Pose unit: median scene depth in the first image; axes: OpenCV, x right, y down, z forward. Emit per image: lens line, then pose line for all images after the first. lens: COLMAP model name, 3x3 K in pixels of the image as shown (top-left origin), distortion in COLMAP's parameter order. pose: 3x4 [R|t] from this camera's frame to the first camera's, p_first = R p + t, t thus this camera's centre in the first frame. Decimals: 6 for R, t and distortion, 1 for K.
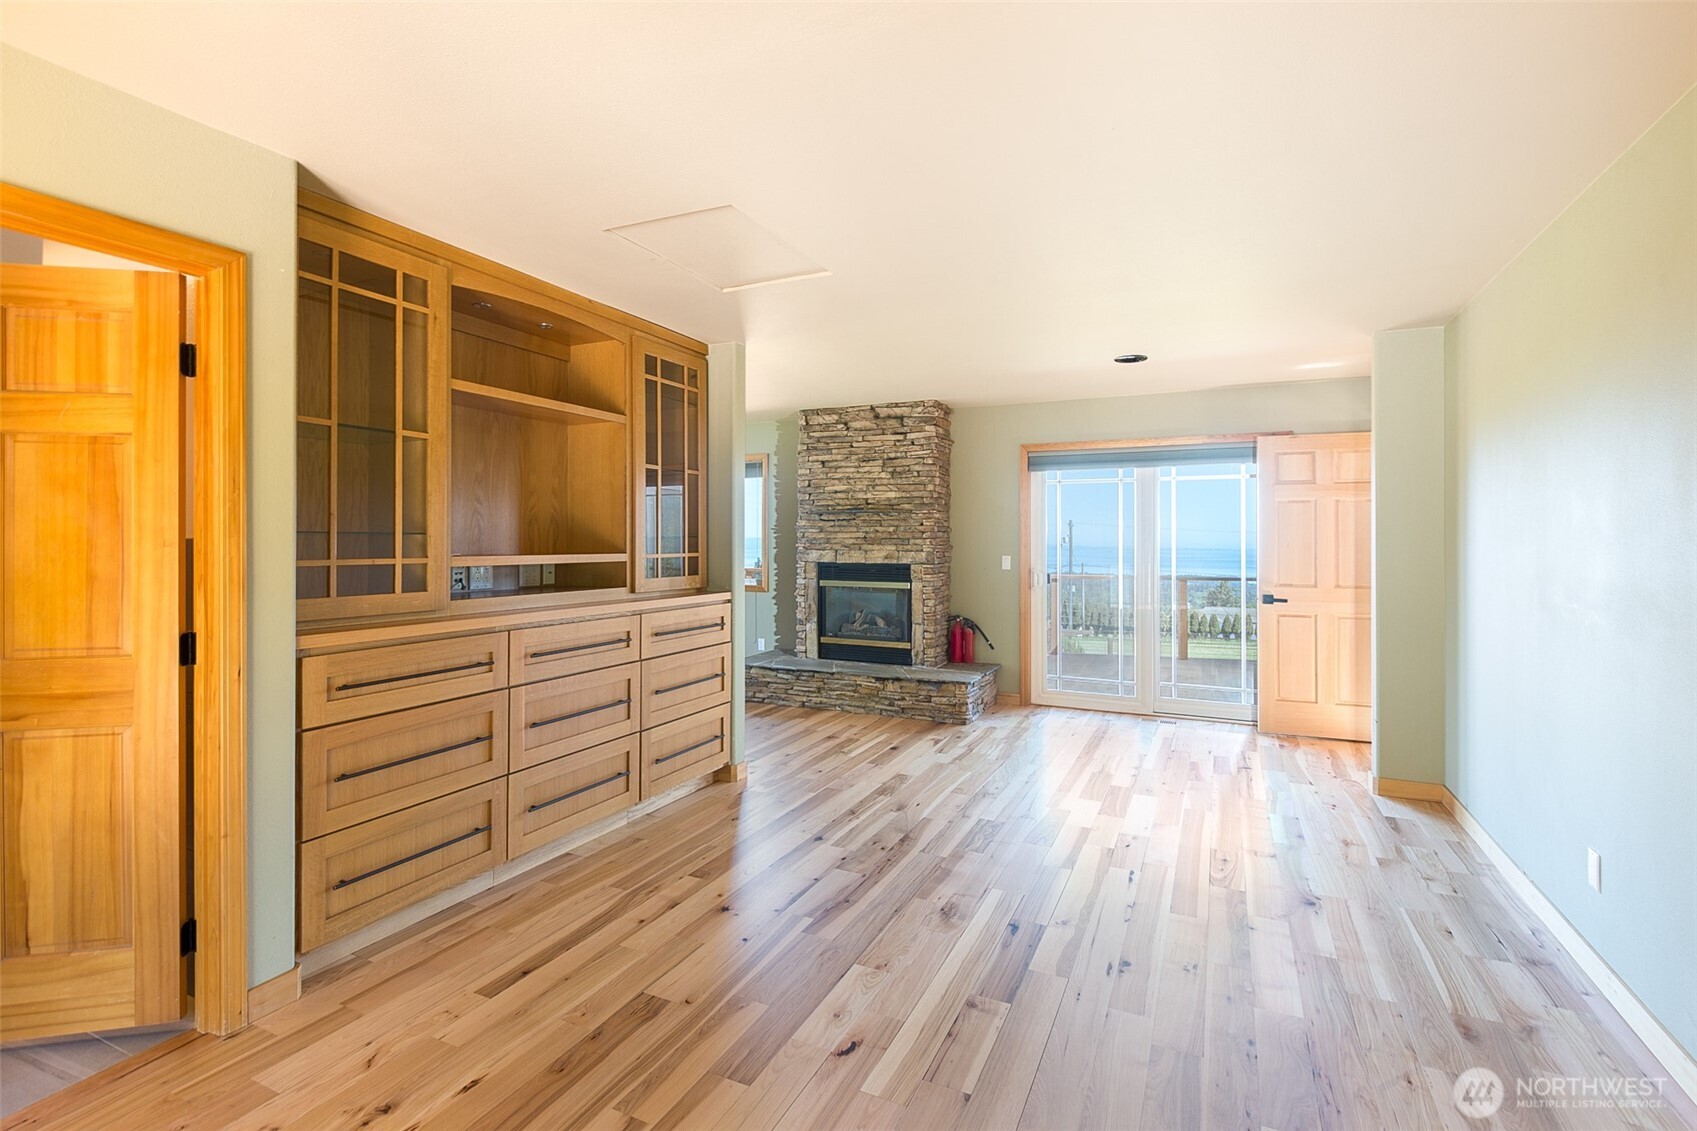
lens RADIAL K [[798.0, 0, 848.5], [0, 798.0, 540.9], [0, 0, 1]] dist [0.000110, -0.000826]
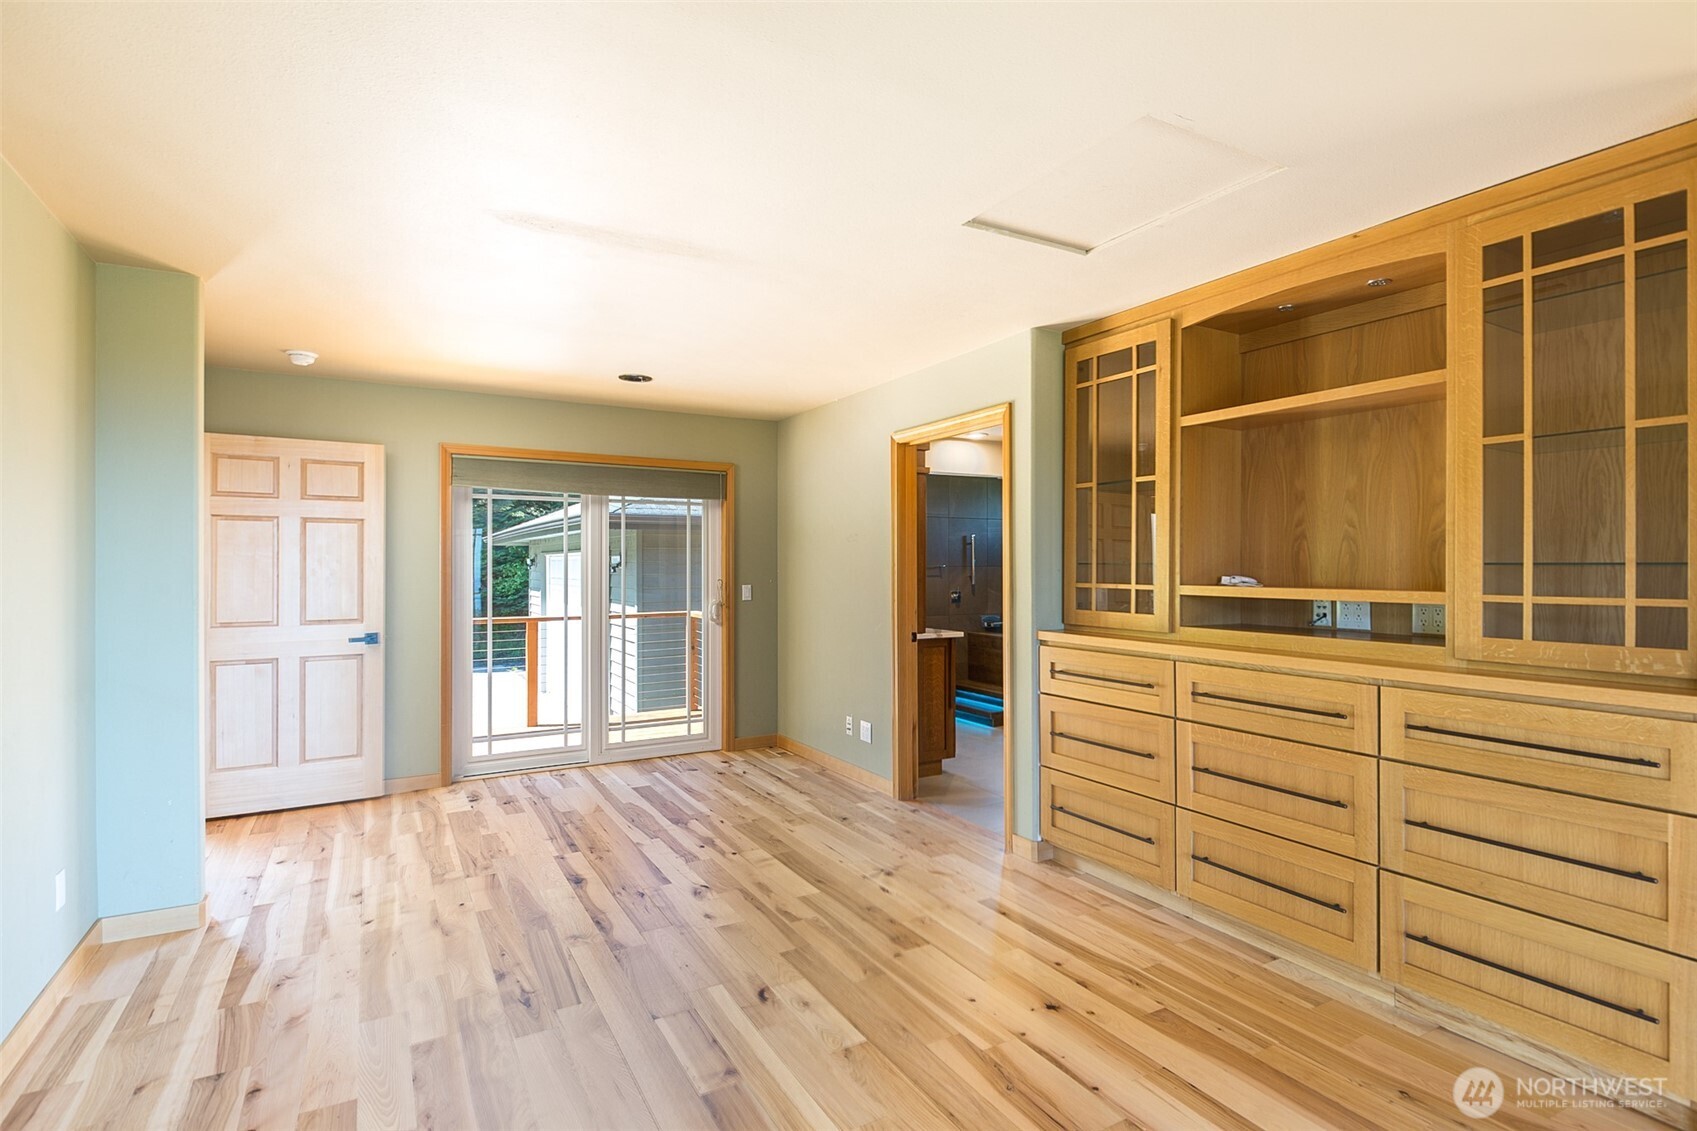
lens RADIAL K [[834.1, 0, 848.5], [0, 834.1, 565.5], [0, 0, 1]] dist [-0.001900, -0.000918]
pose [[-0.585404, -0.002772, -0.810737, 0.483657], [-0.001687, 0.999996, -0.002201, -0.002204], [0.810740, 0.000079, -0.585407, 0.944303]]
